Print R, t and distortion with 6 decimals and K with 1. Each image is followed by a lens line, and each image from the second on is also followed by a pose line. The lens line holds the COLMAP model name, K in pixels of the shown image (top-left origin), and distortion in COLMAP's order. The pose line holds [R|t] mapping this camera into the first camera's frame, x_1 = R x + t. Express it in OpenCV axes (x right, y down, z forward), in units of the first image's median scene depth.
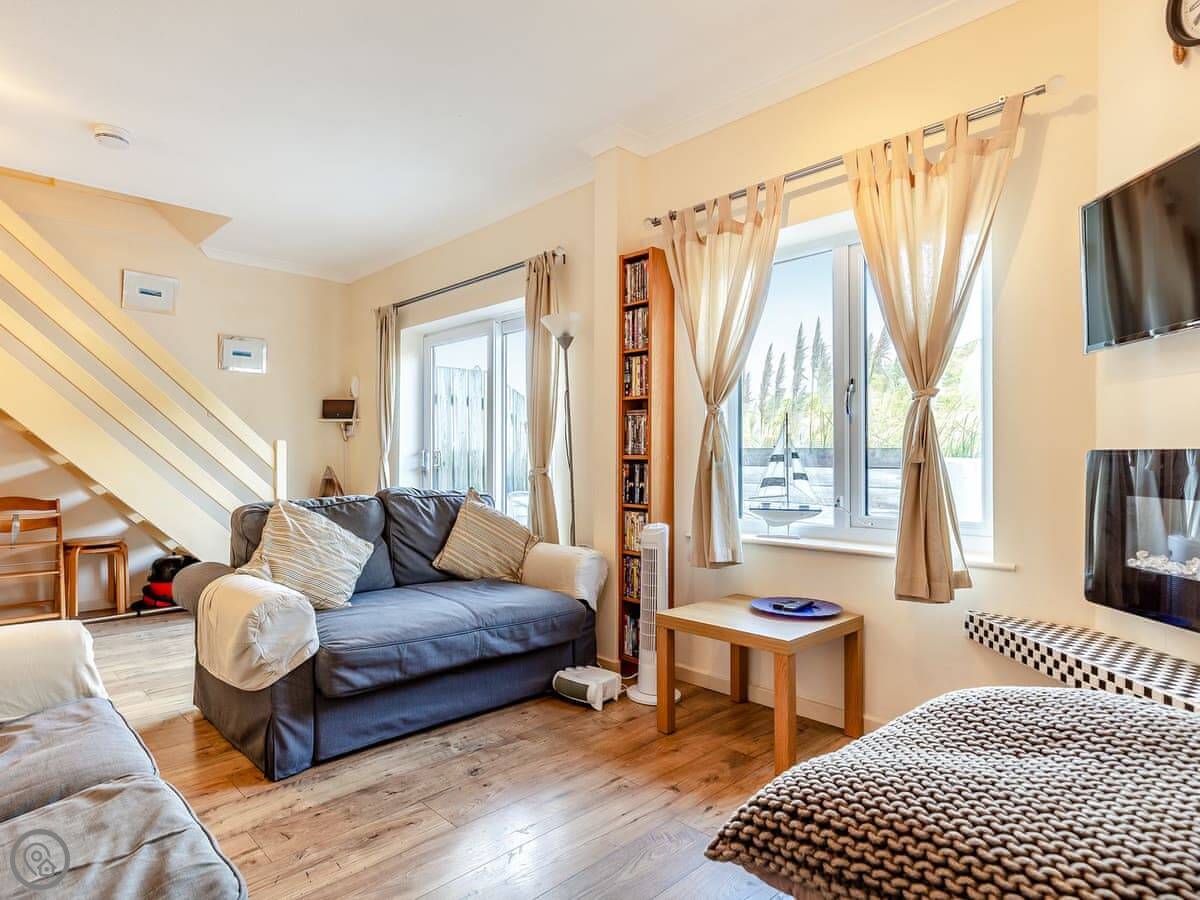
lens RADIAL K [[660.2, 0, 599.3], [0, 660.2, 454.6], [0, 0, 1]] dist [0.001155, 0.002399]
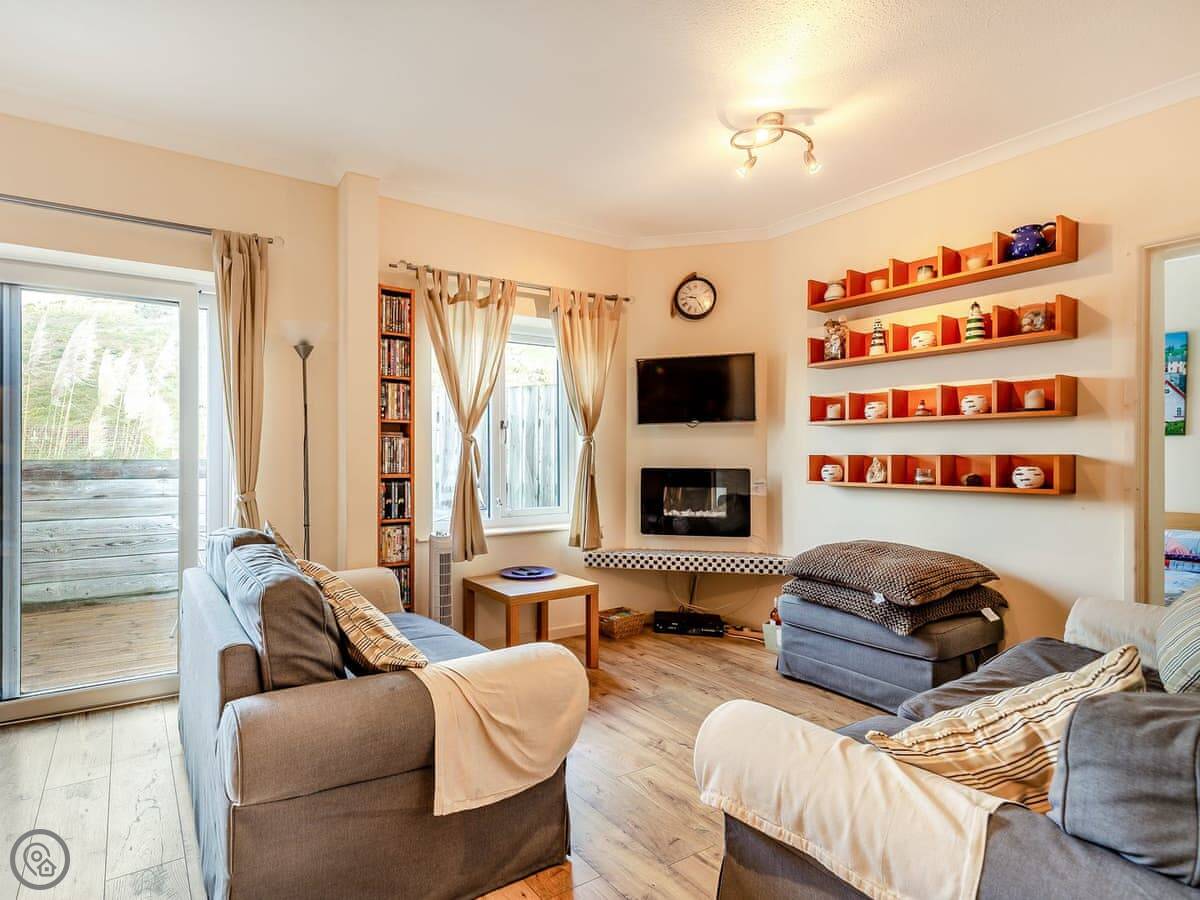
lens RADIAL K [[660.2, 0, 599.3], [0, 660.2, 454.6], [0, 0, 1]] dist [0.001155, 0.002399]
pose [[0.150136, -0.000012, 0.988665, -0.972409], [-0.007324, 0.999973, 0.001124, -0.034865], [-0.988638, -0.007410, 0.150132, 0.503358]]
